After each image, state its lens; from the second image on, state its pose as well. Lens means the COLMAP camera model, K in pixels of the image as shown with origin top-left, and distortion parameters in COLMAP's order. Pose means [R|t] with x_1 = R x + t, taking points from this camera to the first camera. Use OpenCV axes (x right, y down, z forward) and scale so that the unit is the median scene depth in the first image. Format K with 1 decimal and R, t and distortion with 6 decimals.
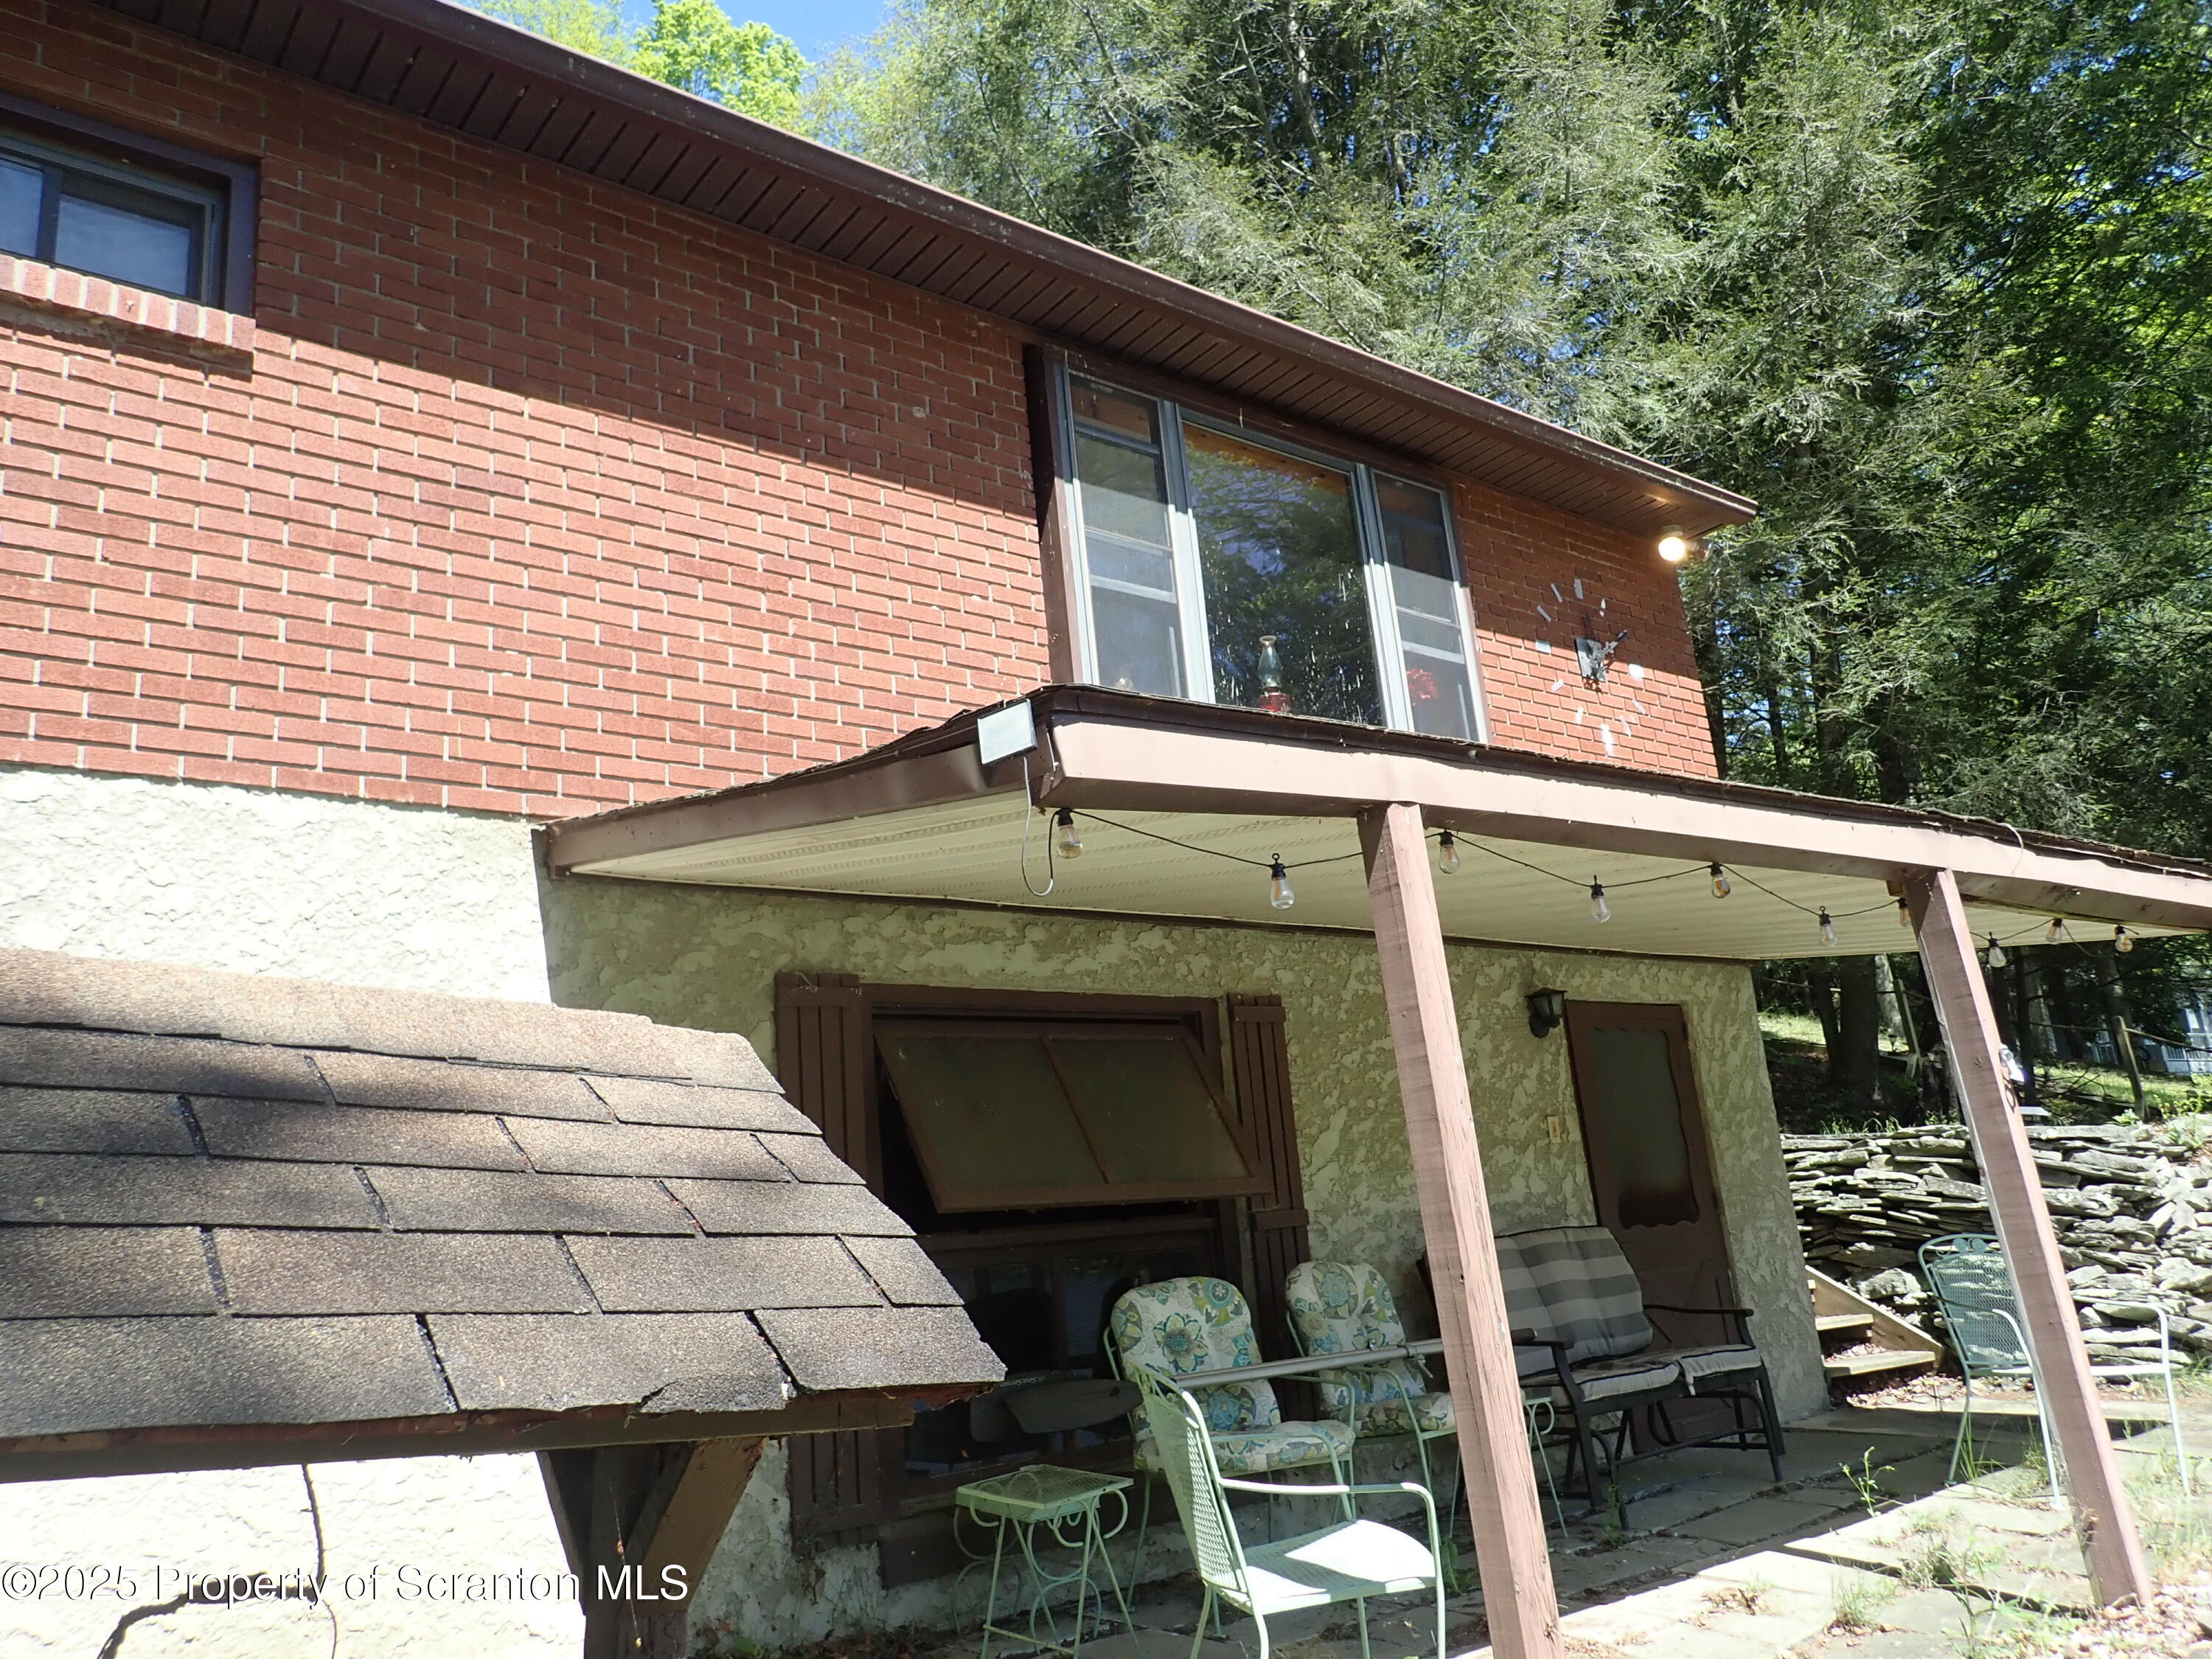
lens RADIAL K [[1647.4, 0, 1106.2], [0, 1647.4, 818.5], [0, 0, 1]] dist [0.008640, -0.005653]
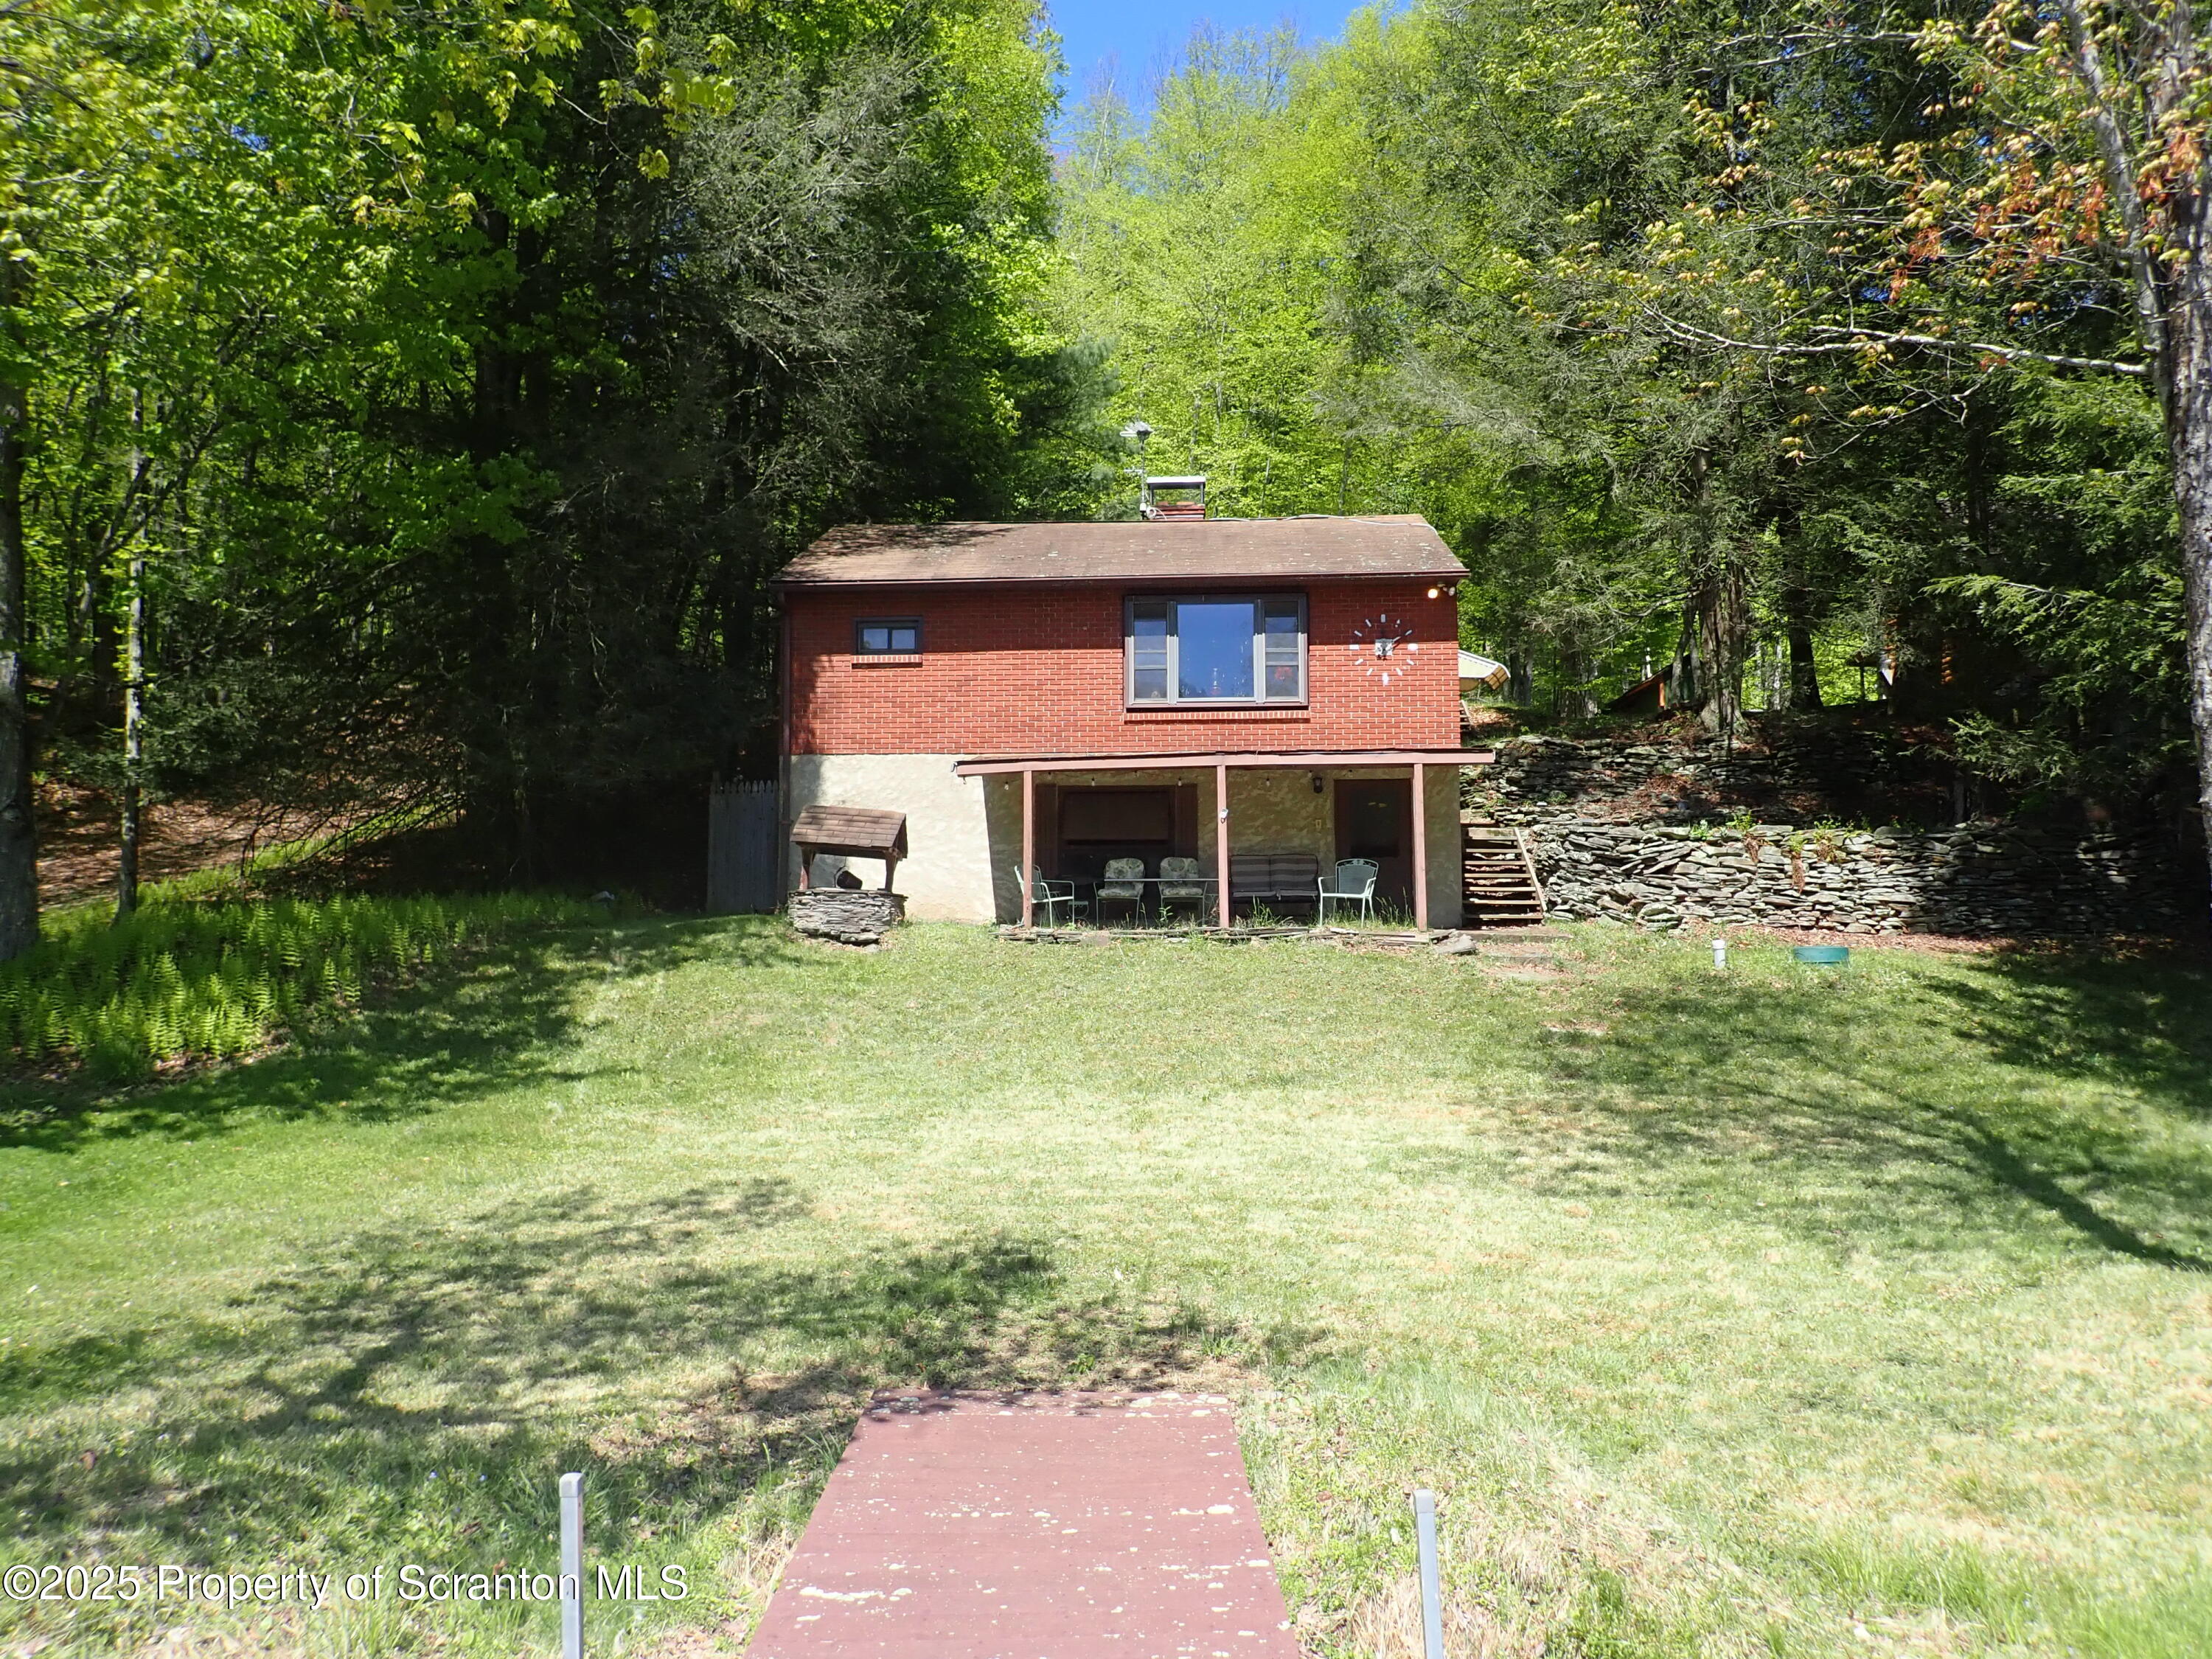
lens RADIAL K [[1647.4, 0, 1099.3], [0, 1647.4, 842.3], [0, 0, 1]] dist [0.008640, -0.005653]
pose [[0.744091, 0.033007, -0.667263, 2.238730], [0.112882, 0.978207, 0.174268, -0.392108], [0.658473, -0.204993, 0.724149, -1.633815]]
